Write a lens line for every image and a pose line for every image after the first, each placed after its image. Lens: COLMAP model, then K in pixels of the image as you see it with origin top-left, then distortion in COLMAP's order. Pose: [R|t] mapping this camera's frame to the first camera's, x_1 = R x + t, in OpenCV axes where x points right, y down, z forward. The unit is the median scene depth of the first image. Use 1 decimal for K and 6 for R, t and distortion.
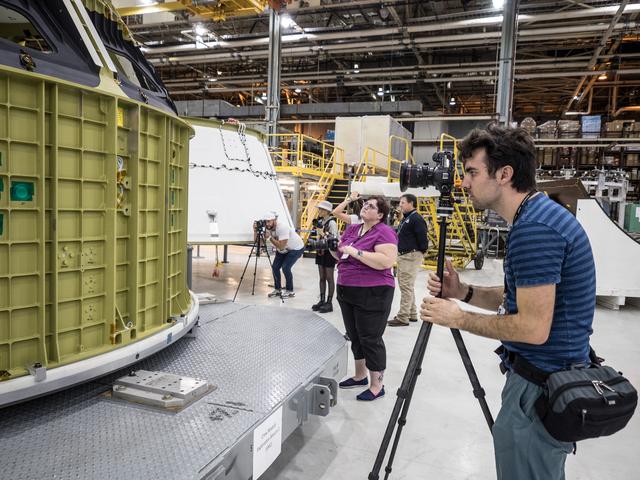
lens RADIAL K [[505.0, 0, 320.0], [0, 505.0, 240.0], [0, 0, 1]] dist [0.007601, 0.012696]
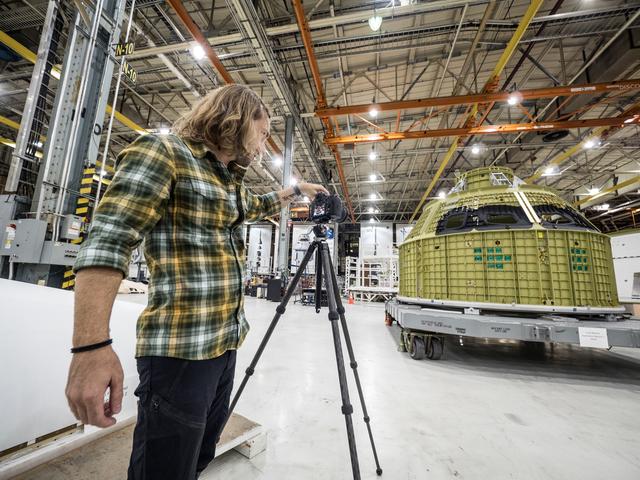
lens RADIAL K [[262.4, 0, 326.4], [0, 262.4, 241.3], [0, 0, 1]] dist [-0.000966, -0.000134]
pose [[0.181032, -0.199206, -0.963091, 0.253216], [-0.096114, 0.971000, -0.218908, 0.078349], [0.978769, 0.132196, 0.156635, -0.162142]]
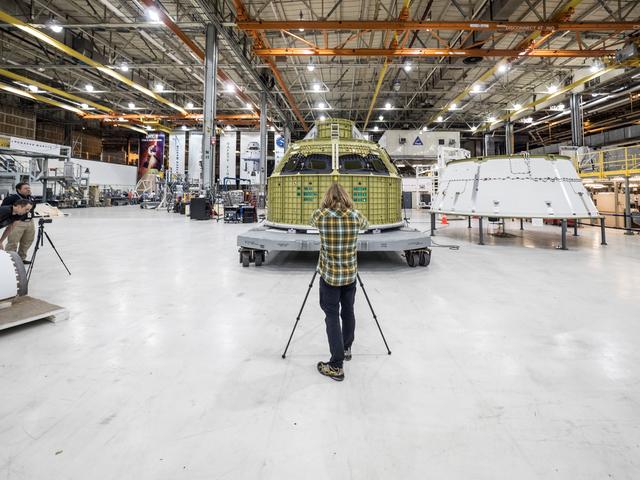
lens RADIAL K [[281.4, 0, 344.0], [0, 281.4, 176.4], [0, 0, 1]] dist [-0.009886, 0.000073]
pose [[0.364468, -0.101007, -0.925722, 0.540847], [-0.053840, 0.990151, -0.129234, 0.021515], [0.929658, 0.096942, 0.355441, 0.027084]]
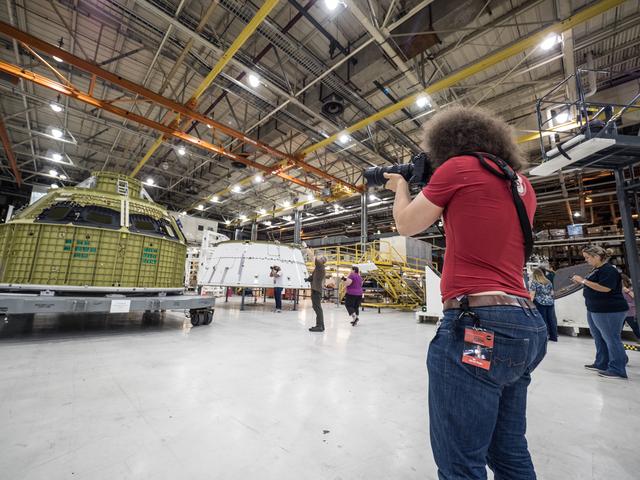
lens RADIAL K [[260.3, 0, 306.7], [0, 260.3, 240.3], [0, 0, 1]] dist [-0.011503, -0.000186]
pose [[0.905312, -0.079856, -0.417173, 0.518924], [-0.029021, 0.968243, -0.248322, 0.082284], [0.423755, 0.236915, 0.874244, -0.082890]]
